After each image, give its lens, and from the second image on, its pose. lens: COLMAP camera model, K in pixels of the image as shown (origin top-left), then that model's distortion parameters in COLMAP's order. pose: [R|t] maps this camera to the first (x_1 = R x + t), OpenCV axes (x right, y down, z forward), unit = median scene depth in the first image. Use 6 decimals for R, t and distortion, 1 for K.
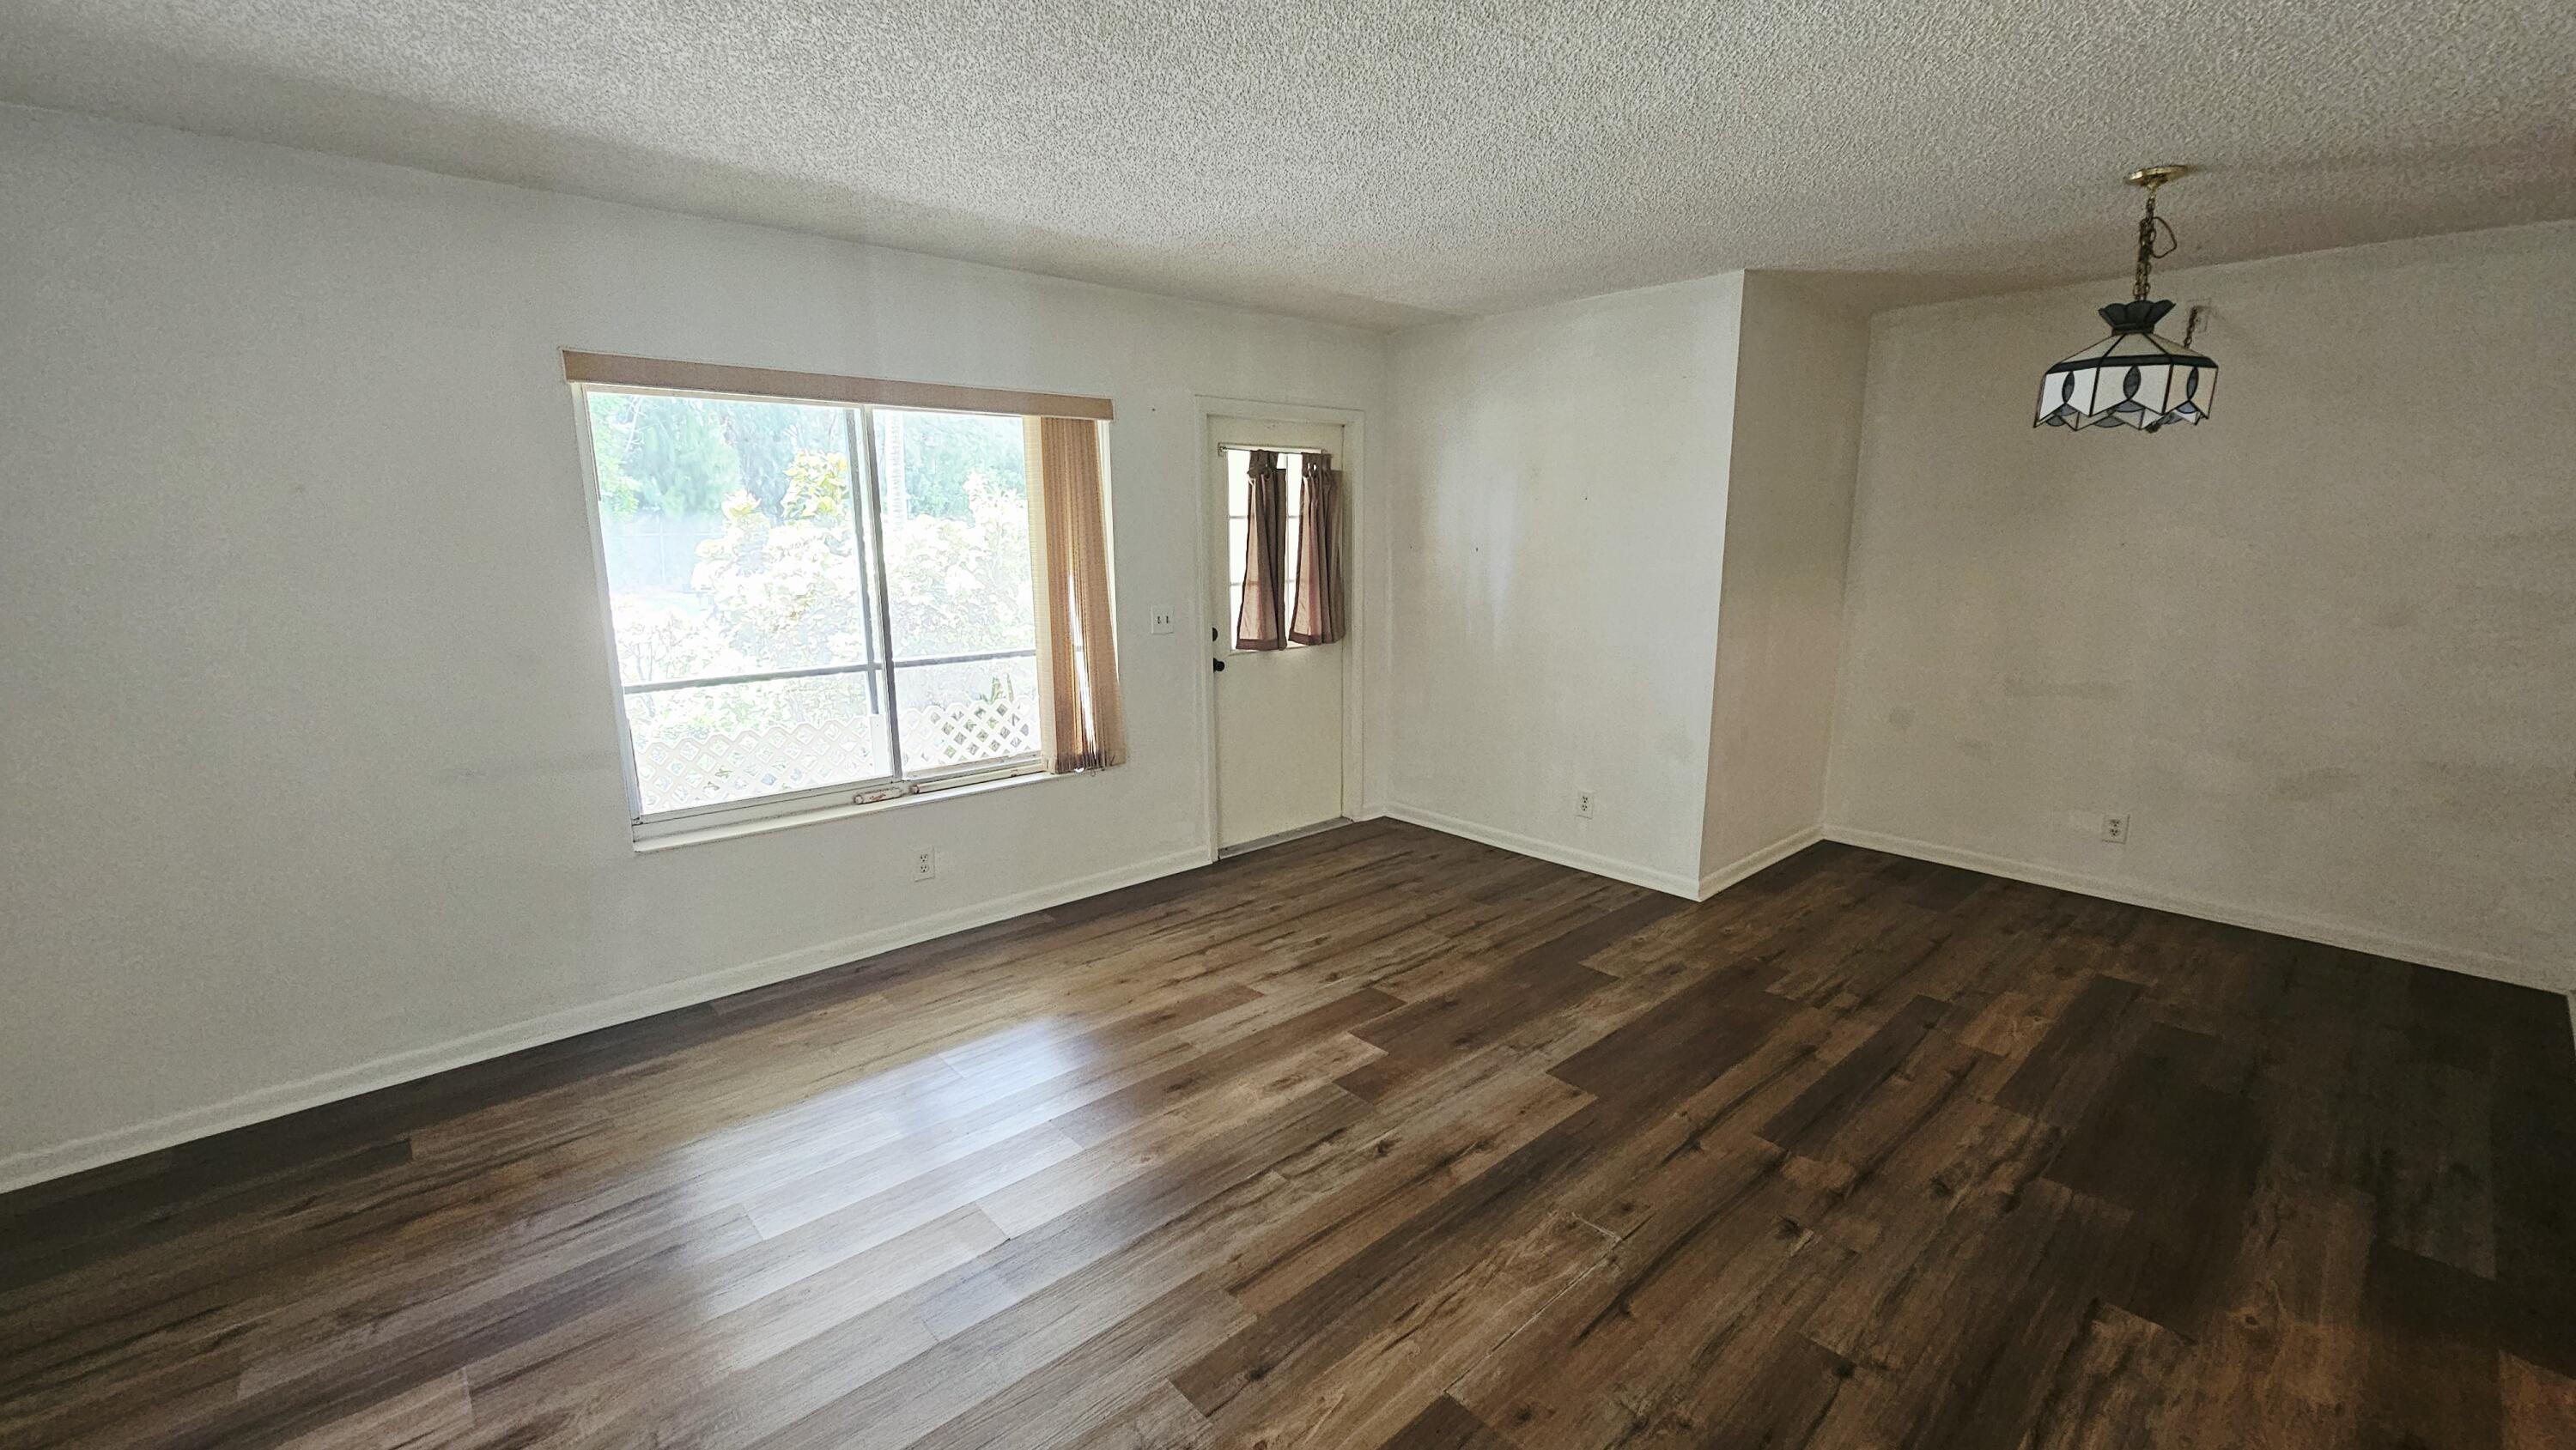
lens RADIAL K [[1053.6, 0, 1294.2], [0, 1053.6, 741.4], [0, 0, 1]] dist [-0.001785, 0.000080]
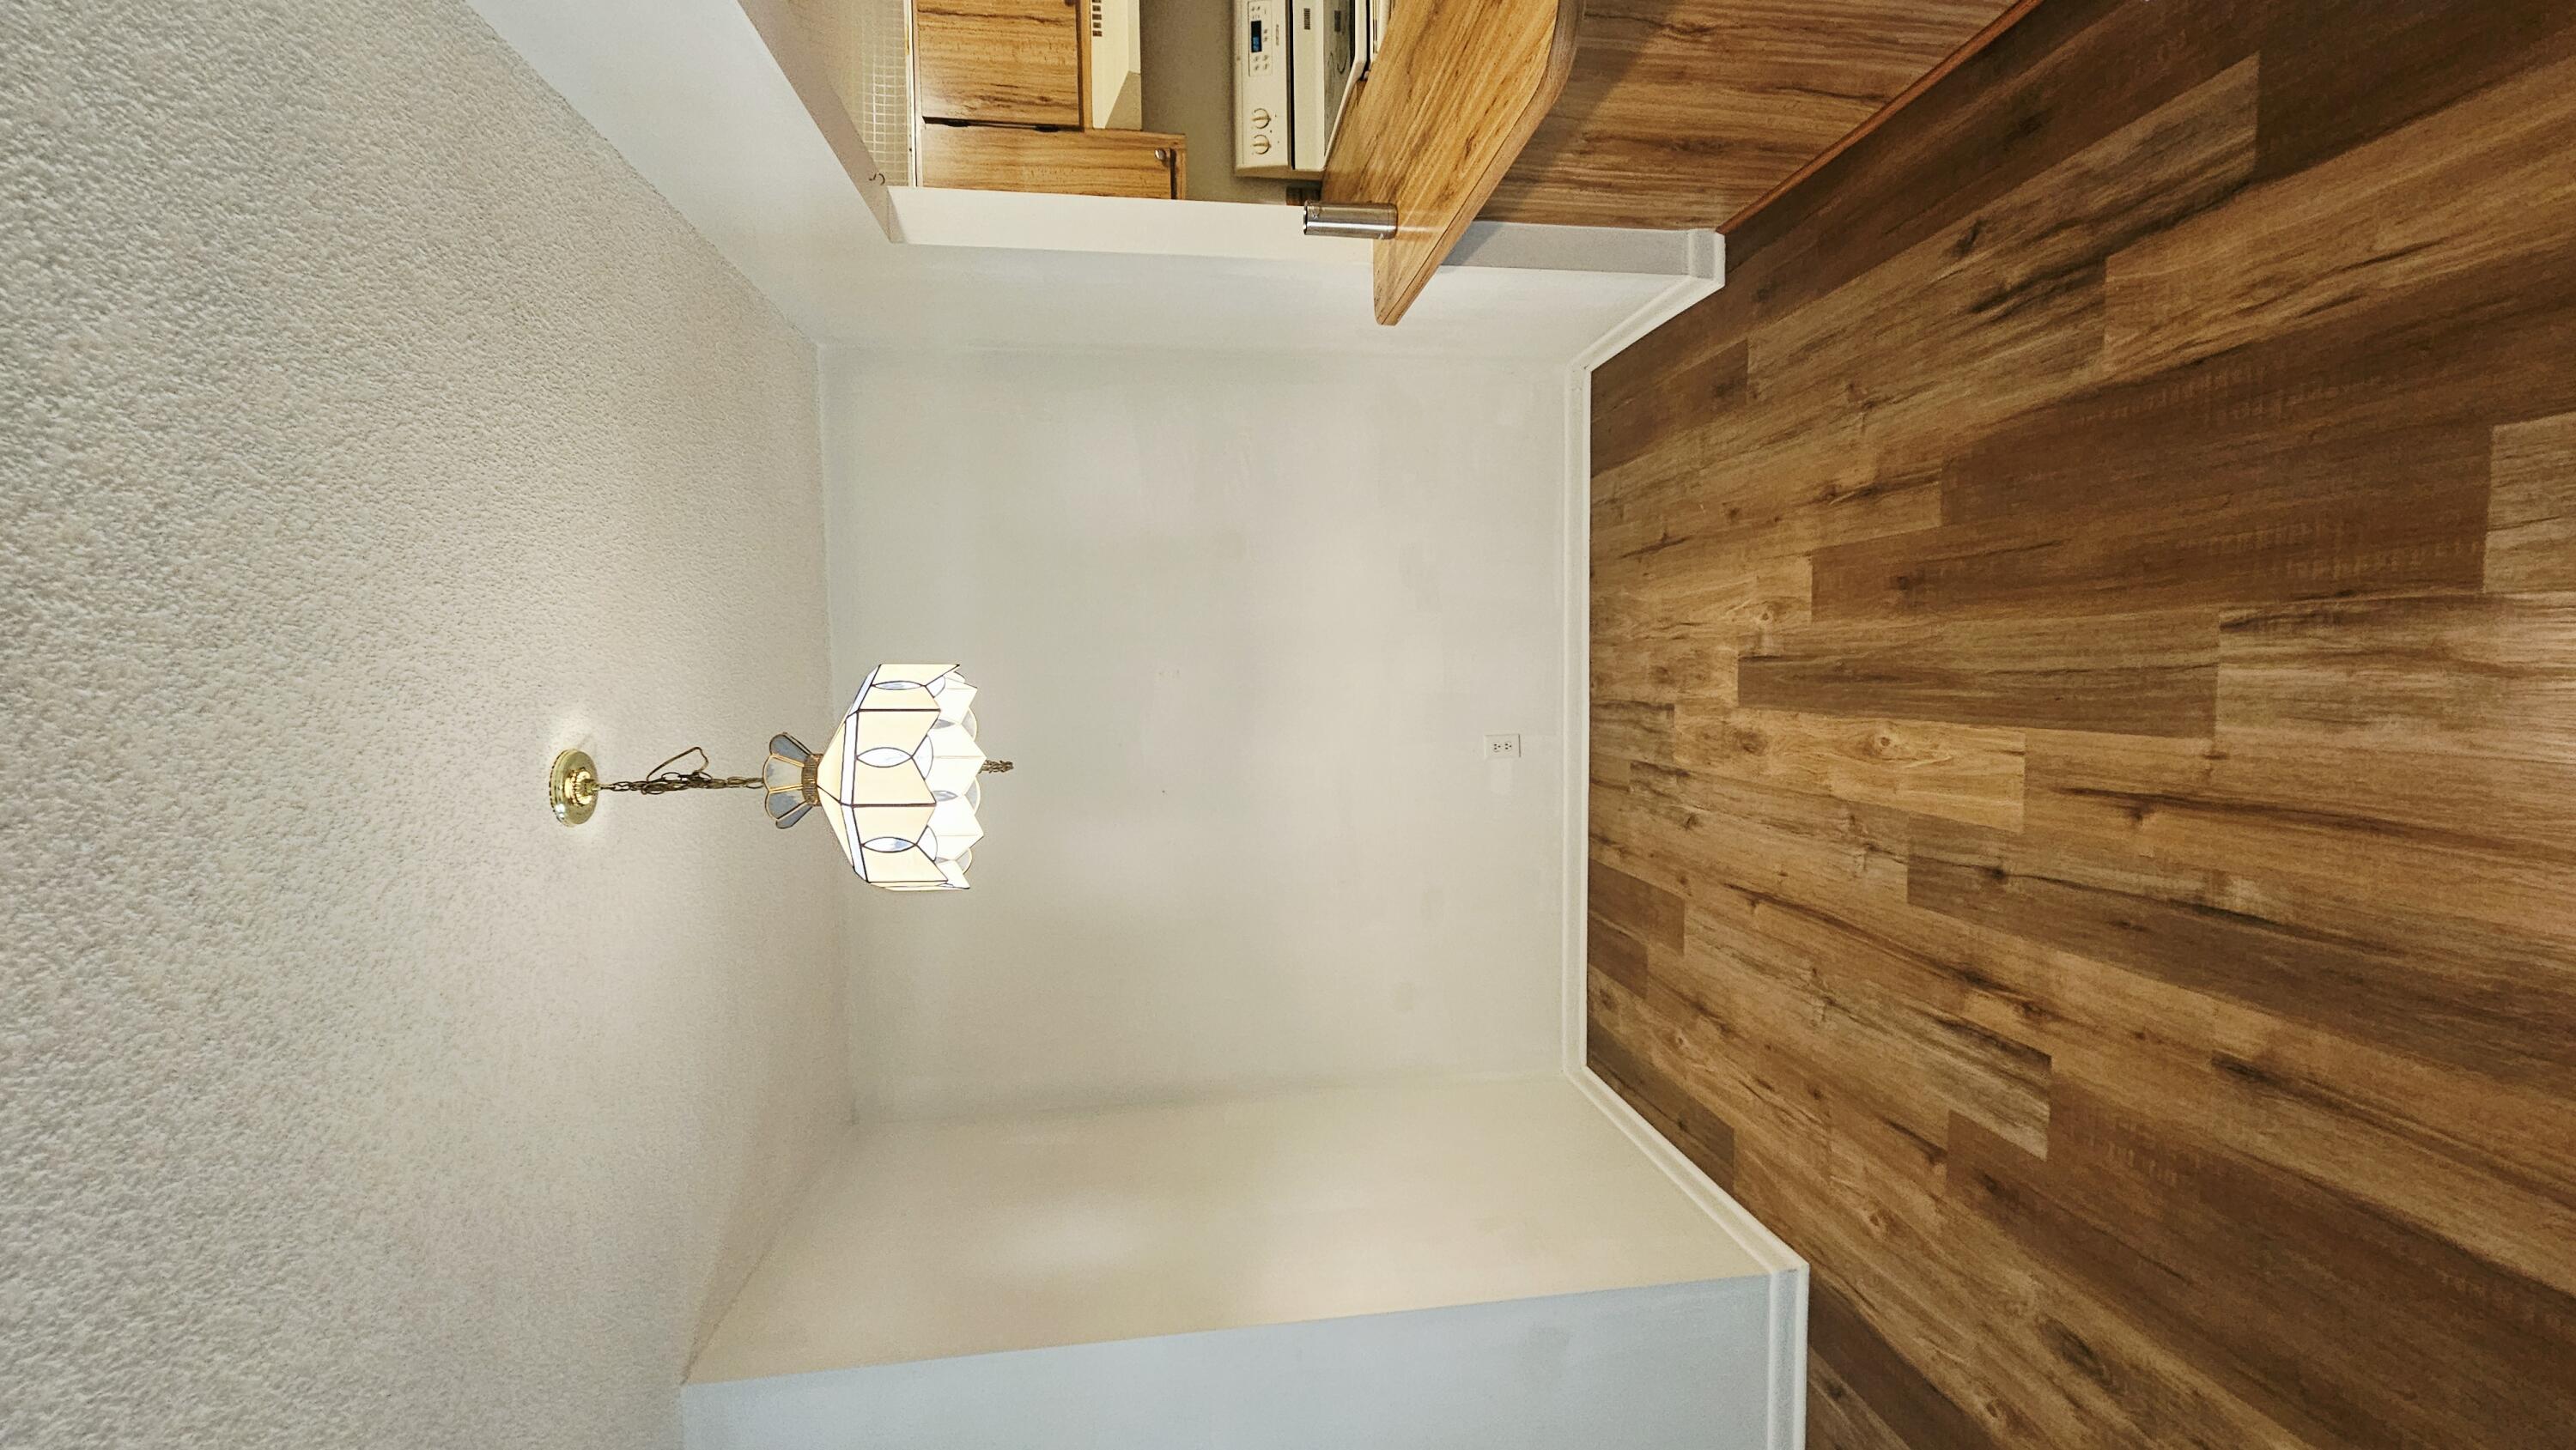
lens RADIAL K [[1053.6, 0, 1303.5], [0, 1053.6, 736.9], [0, 0, 1]] dist [-0.001785, 0.000080]
pose [[-0.109390, -0.717559, 0.687854, 0.289621], [0.986725, -0.161954, -0.012028, -0.074555], [0.120031, 0.677407, 0.725750, 0.465563]]
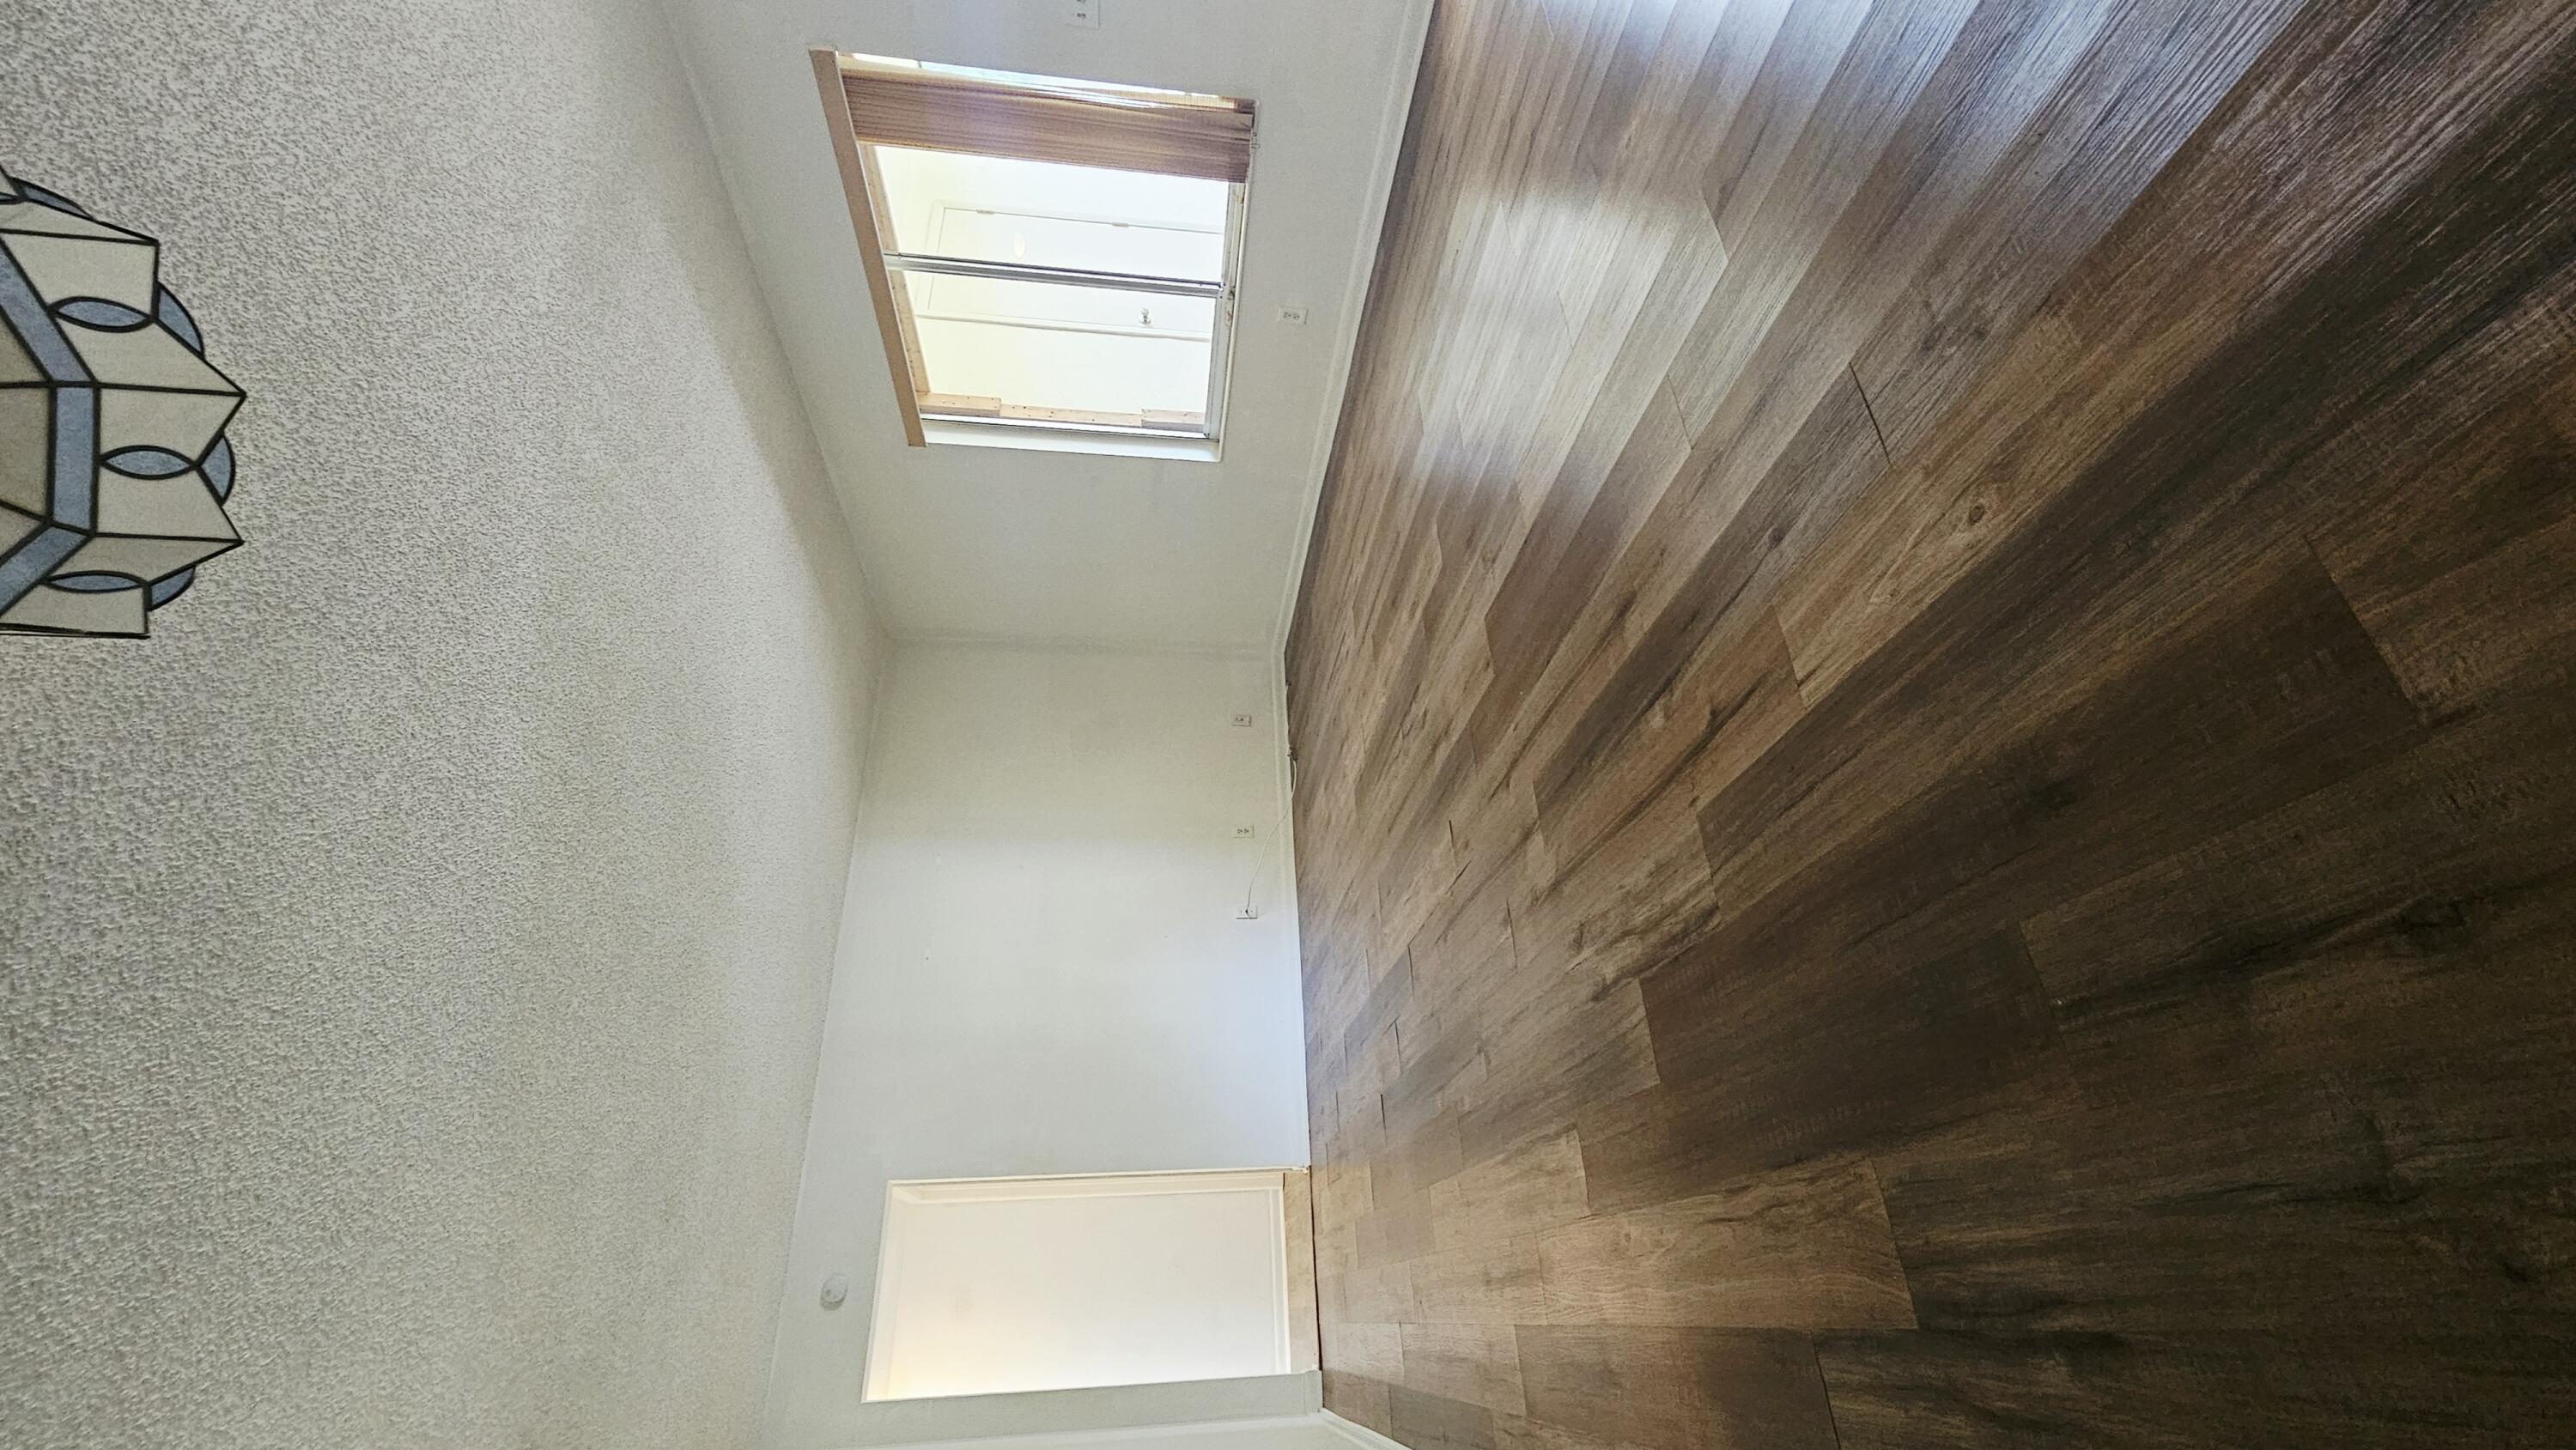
lens RADIAL K [[1053.6, 0, 1309.0], [0, 1053.6, 744.4], [0, 0, 1]] dist [-0.001785, 0.000080]
pose [[0.148878, 0.240754, -0.959100, 0.974418], [0.954699, 0.217722, 0.202848, 0.002968], [0.257653, -0.945851, -0.197433, 0.897996]]
